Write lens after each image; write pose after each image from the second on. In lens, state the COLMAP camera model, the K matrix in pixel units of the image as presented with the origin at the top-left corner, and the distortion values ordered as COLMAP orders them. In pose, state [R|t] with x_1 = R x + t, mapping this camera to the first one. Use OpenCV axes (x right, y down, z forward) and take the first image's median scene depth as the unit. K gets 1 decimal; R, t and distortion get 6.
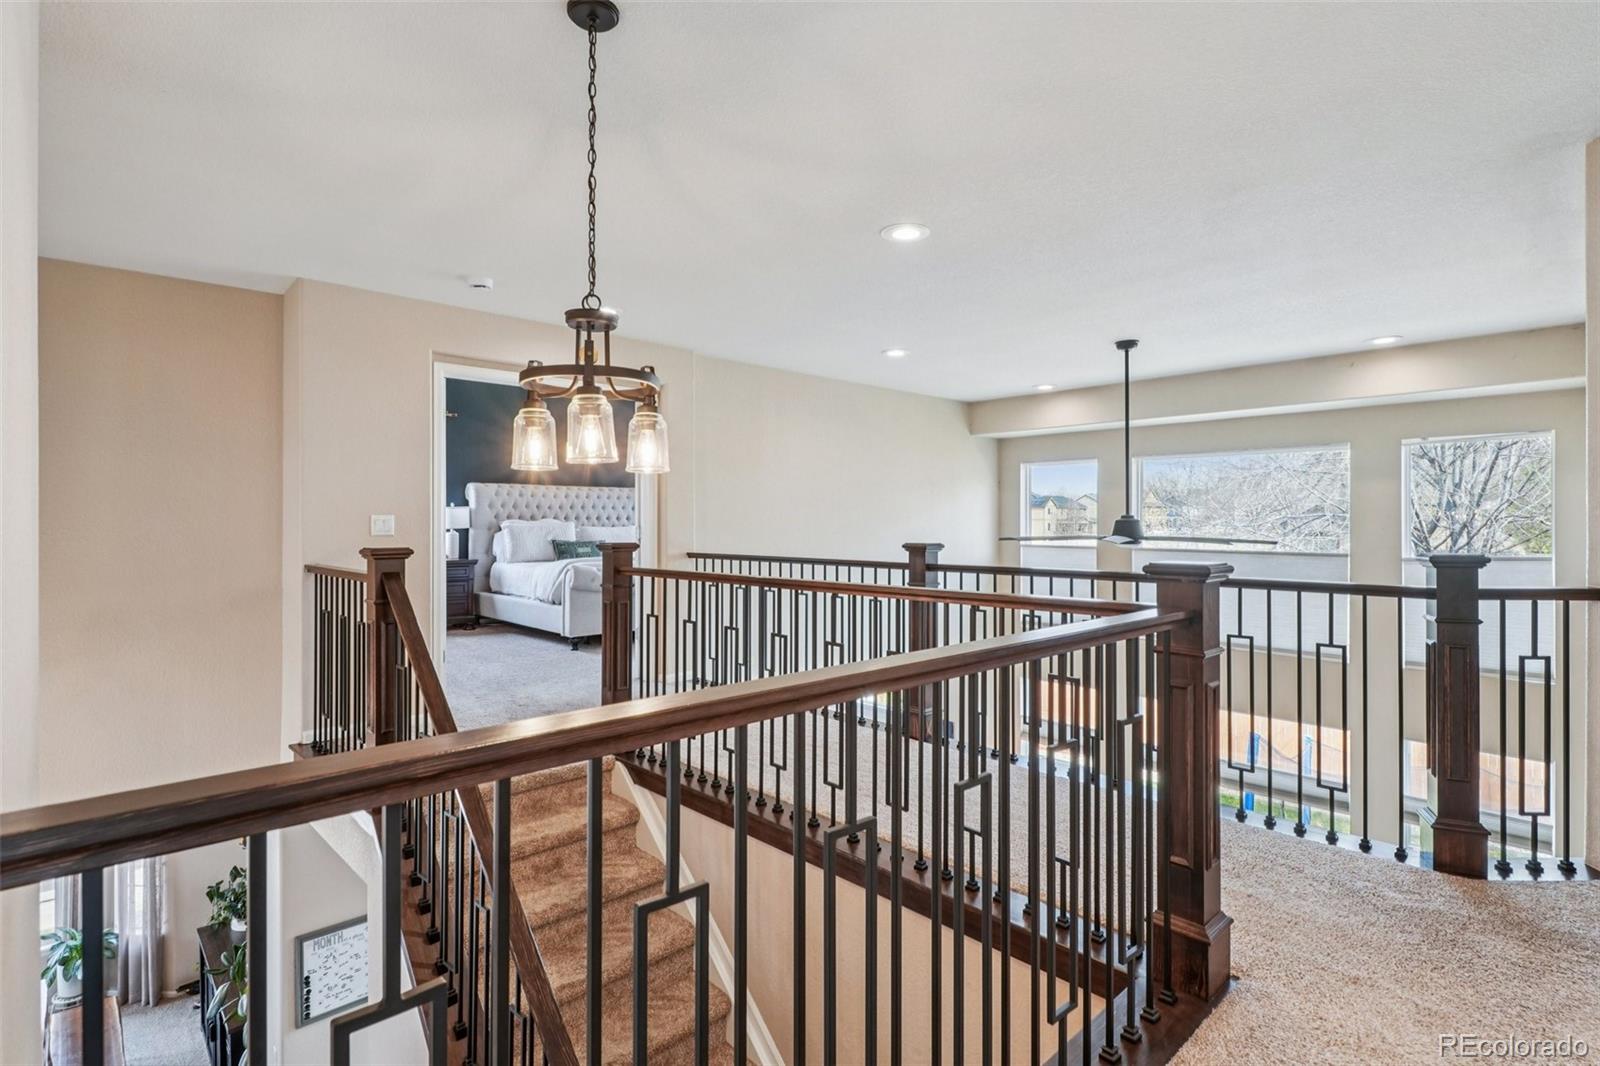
lens RADIAL K [[789.2, 0, 809.0], [0, 789.2, 519.9], [0, 0, 1]] dist [0.006181, -0.005363]
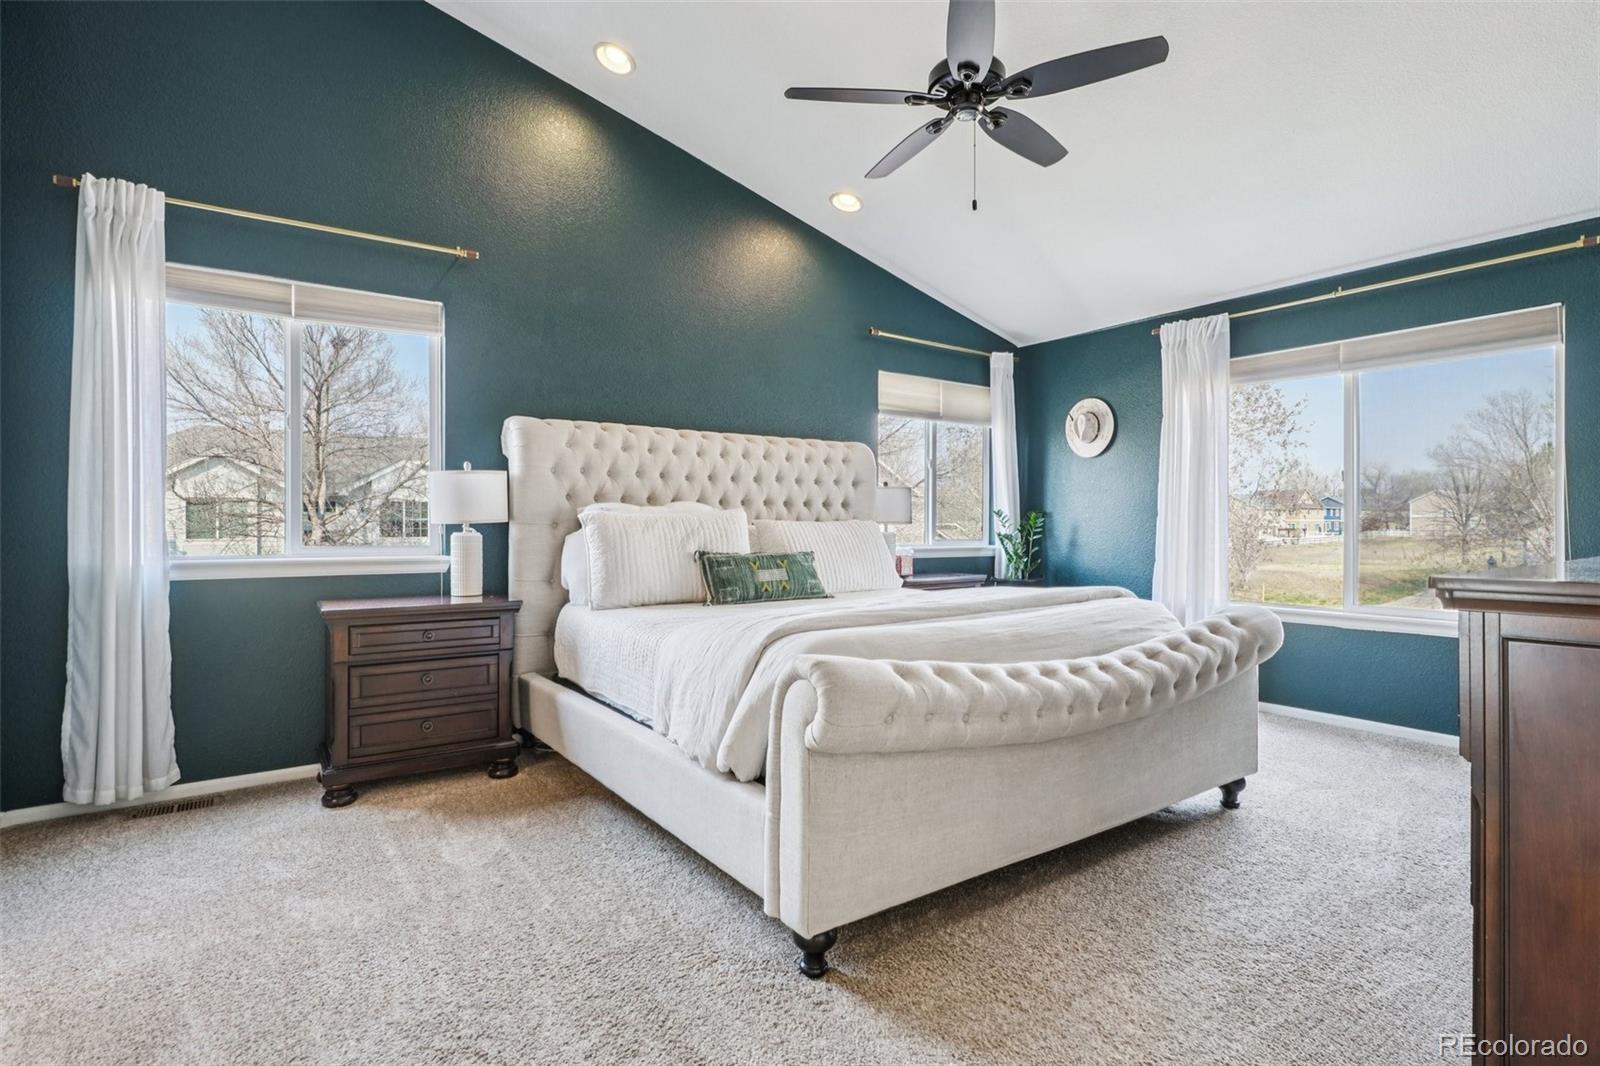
lens RADIAL K [[789.2, 0, 793.8], [0, 789.2, 531.9], [0, 0, 1]] dist [0.006181, -0.005363]
pose [[0.989397, 0.002275, -0.145221, -0.218308], [-0.000615, 0.999934, 0.011474, 0.010464], [0.145238, -0.011263, 0.989333, 0.605272]]
